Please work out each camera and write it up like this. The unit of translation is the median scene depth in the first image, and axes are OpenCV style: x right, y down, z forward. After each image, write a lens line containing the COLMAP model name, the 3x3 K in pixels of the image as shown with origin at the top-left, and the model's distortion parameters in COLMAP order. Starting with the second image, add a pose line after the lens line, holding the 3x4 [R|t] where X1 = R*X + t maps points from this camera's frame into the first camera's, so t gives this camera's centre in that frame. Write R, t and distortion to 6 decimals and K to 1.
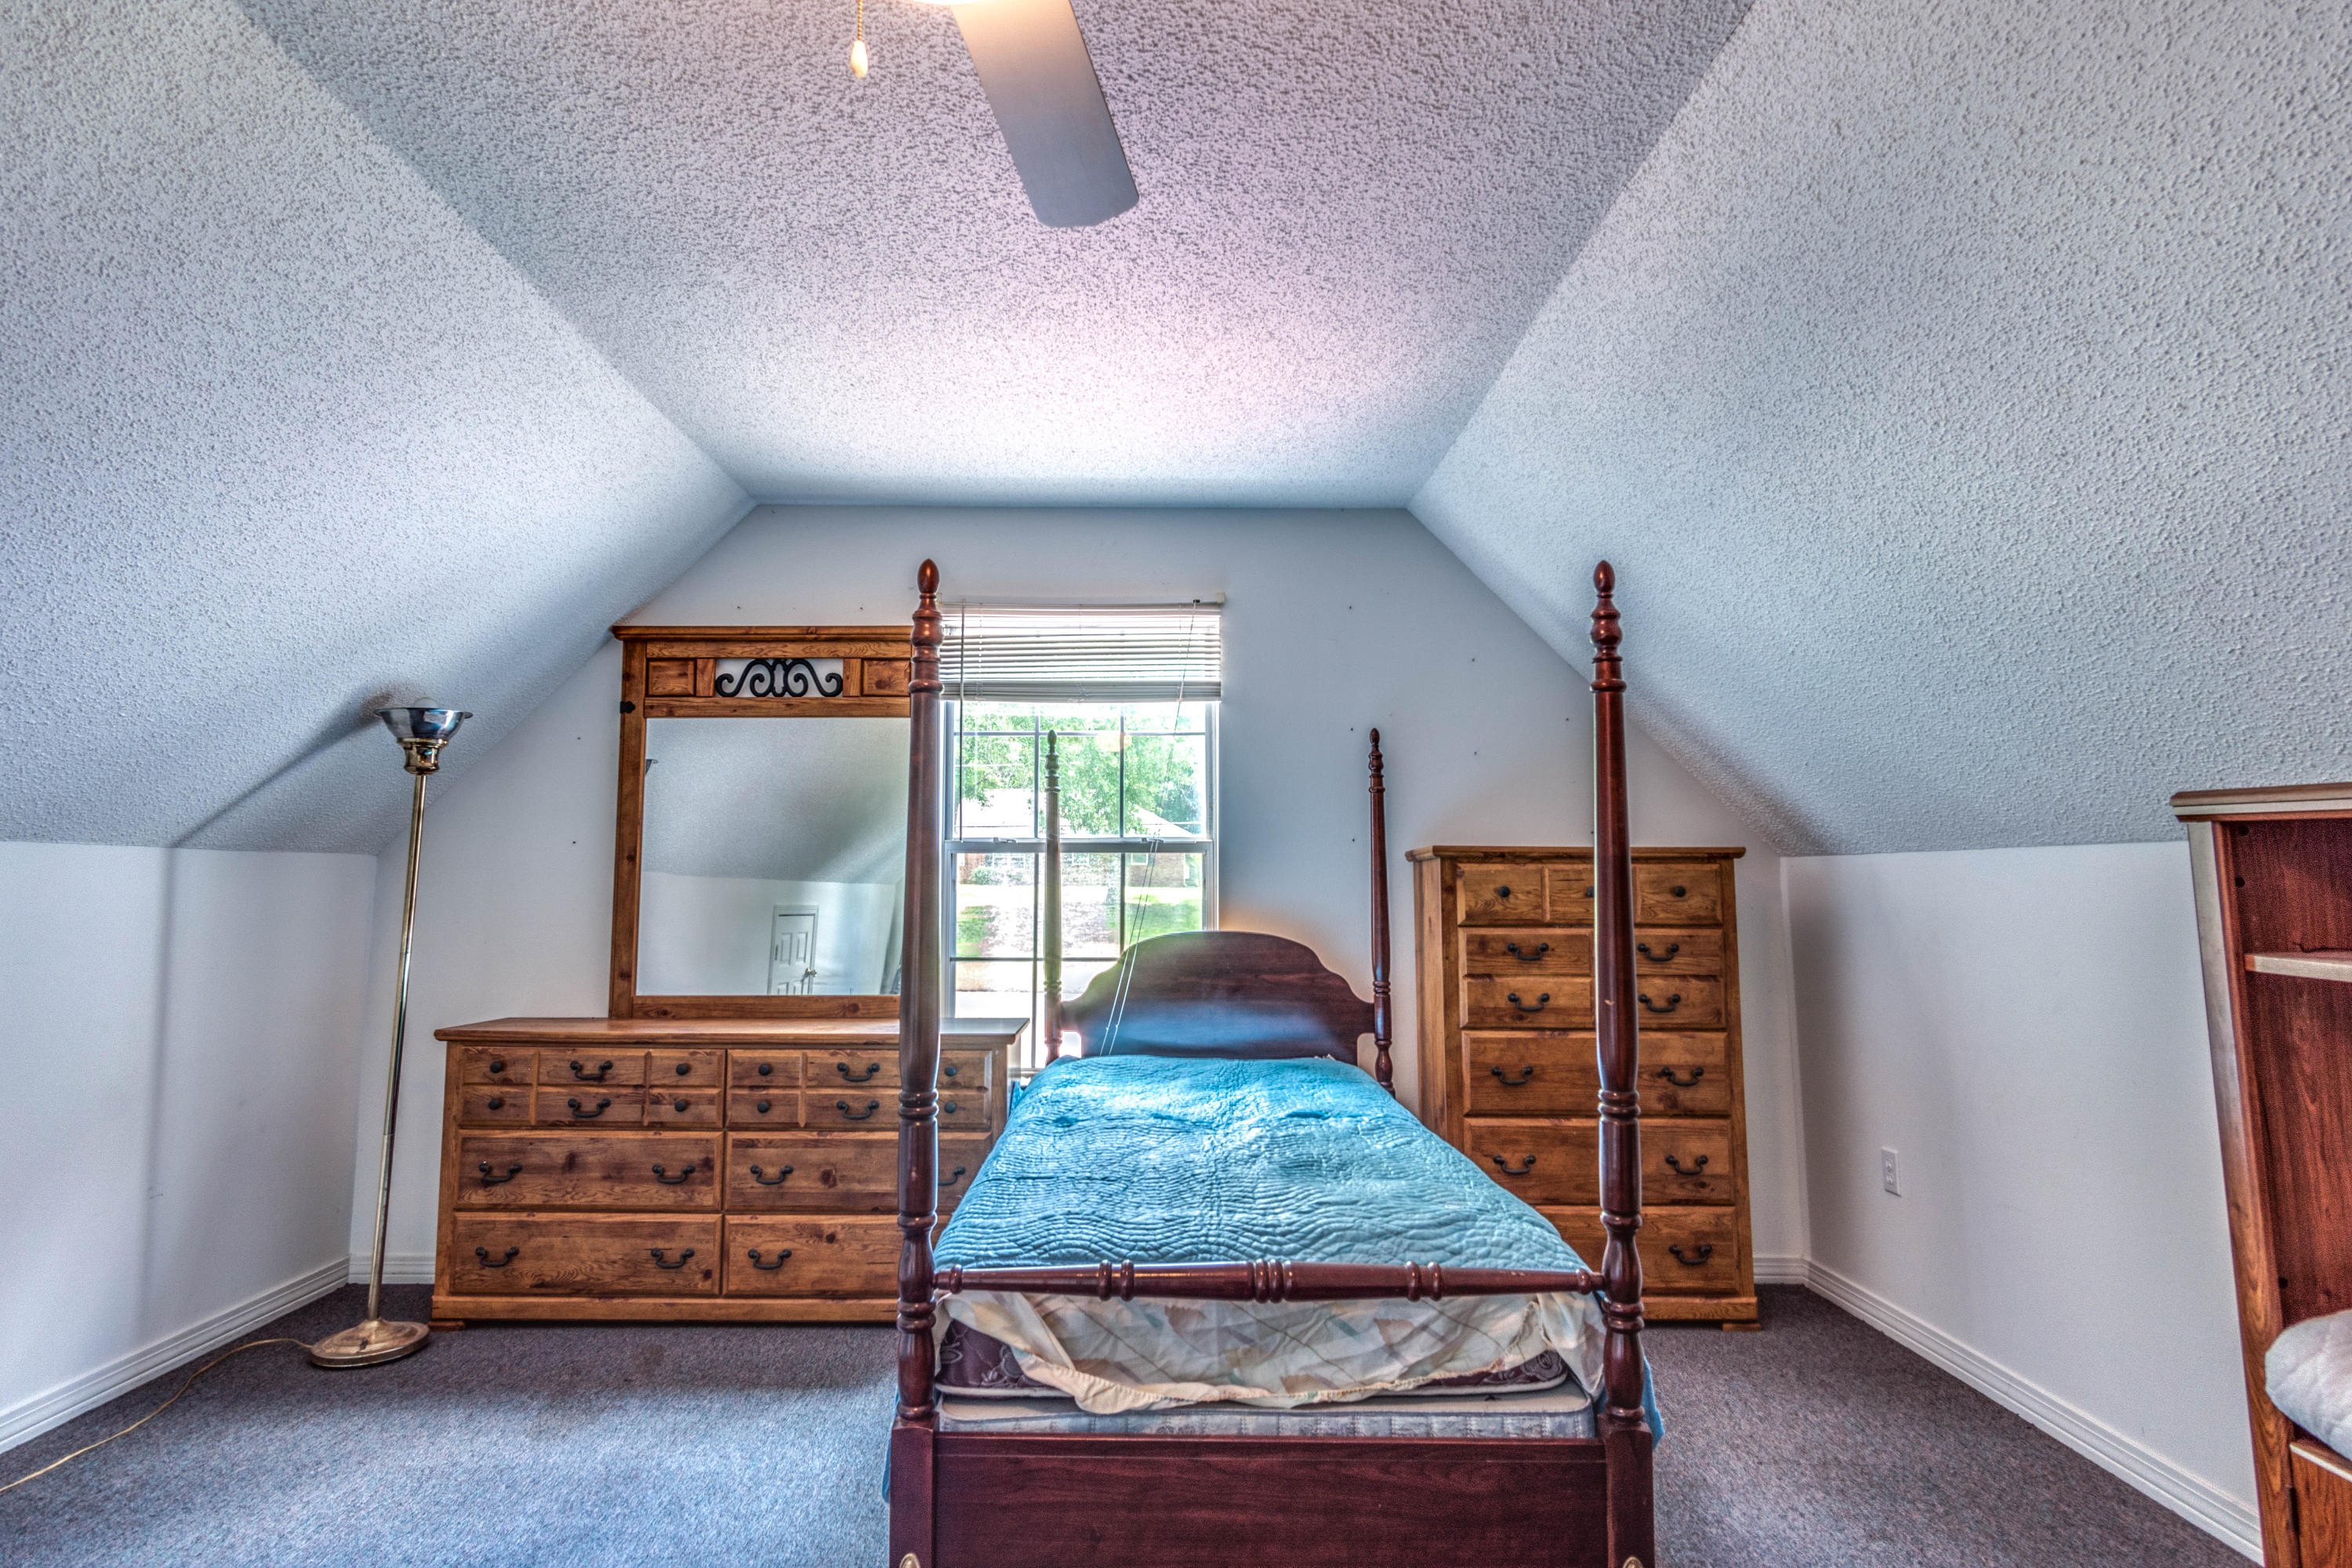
lens RADIAL K [[1288.0, 0, 1170.9], [0, 1288.0, 758.5], [0, 0, 1]] dist [0.003701, 0.000897]
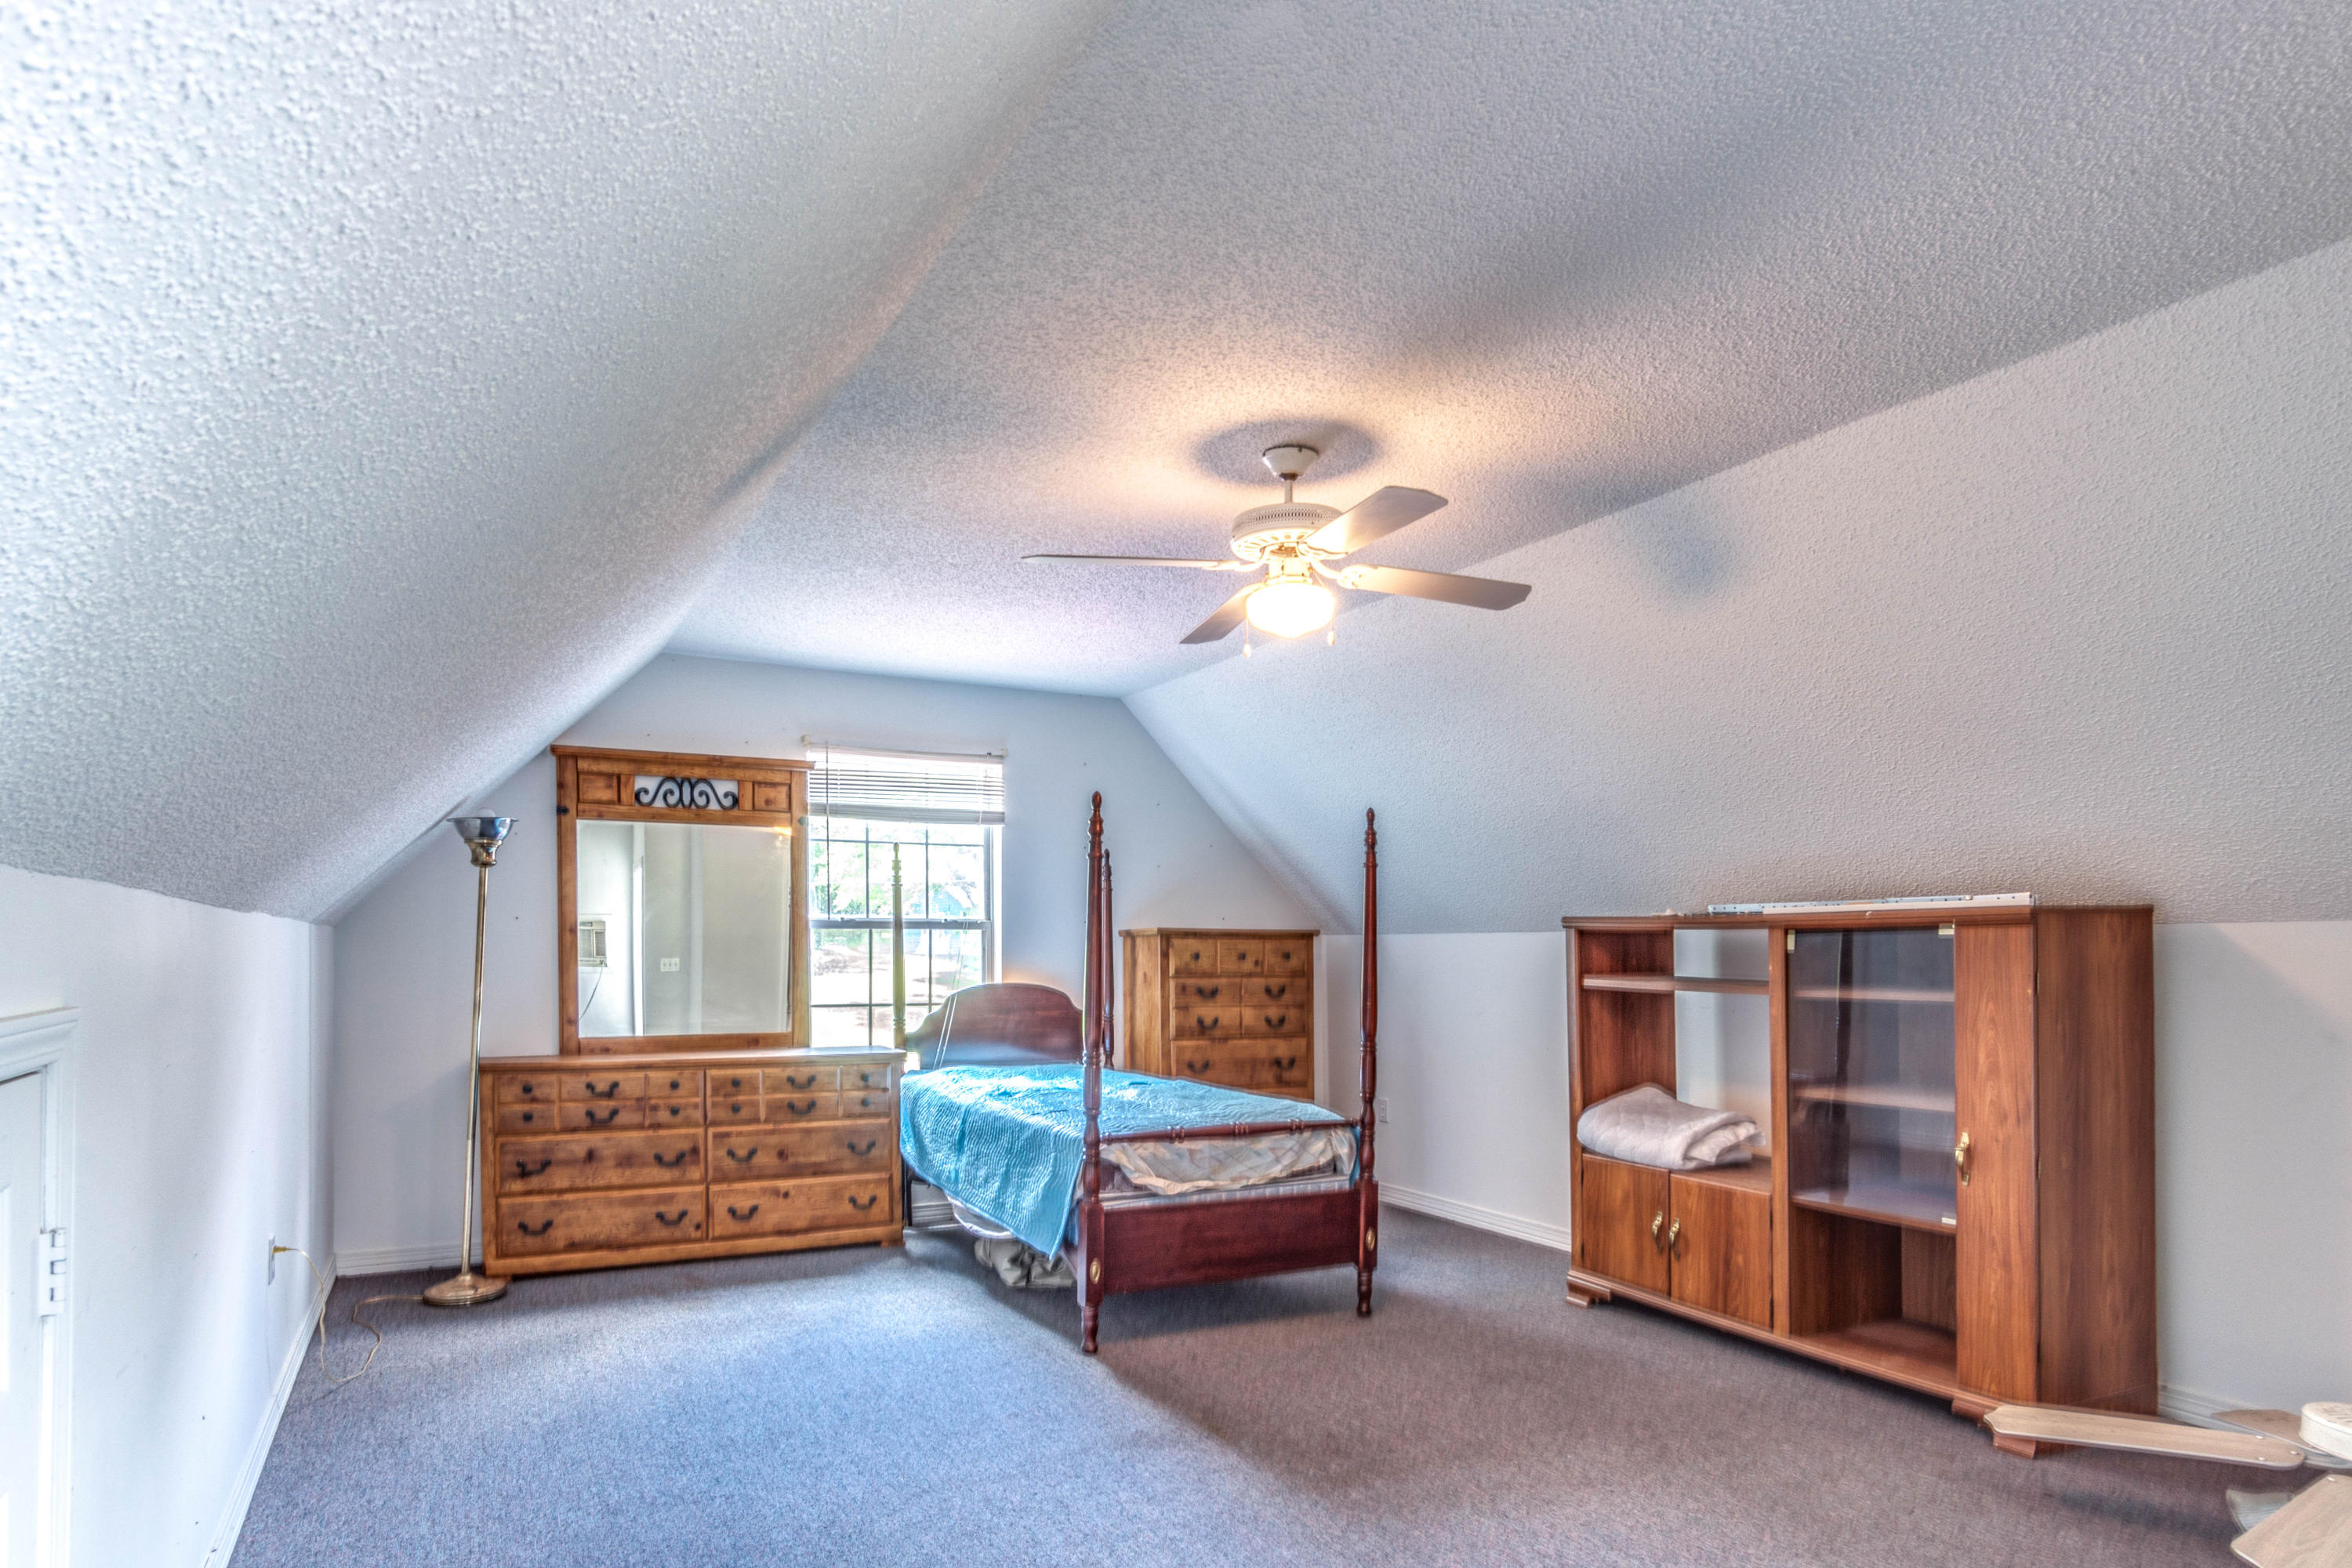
lens RADIAL K [[1350.3, 0, 1175.0], [0, 1350.3, 947.3], [0, 0, 1]] dist [-0.000659, -0.000097]
pose [[0.885682, 0.001670, 0.464290, -0.576959], [-0.046132, 0.995362, 0.084421, -0.052303], [-0.461996, -0.096189, 0.881651, -0.508497]]
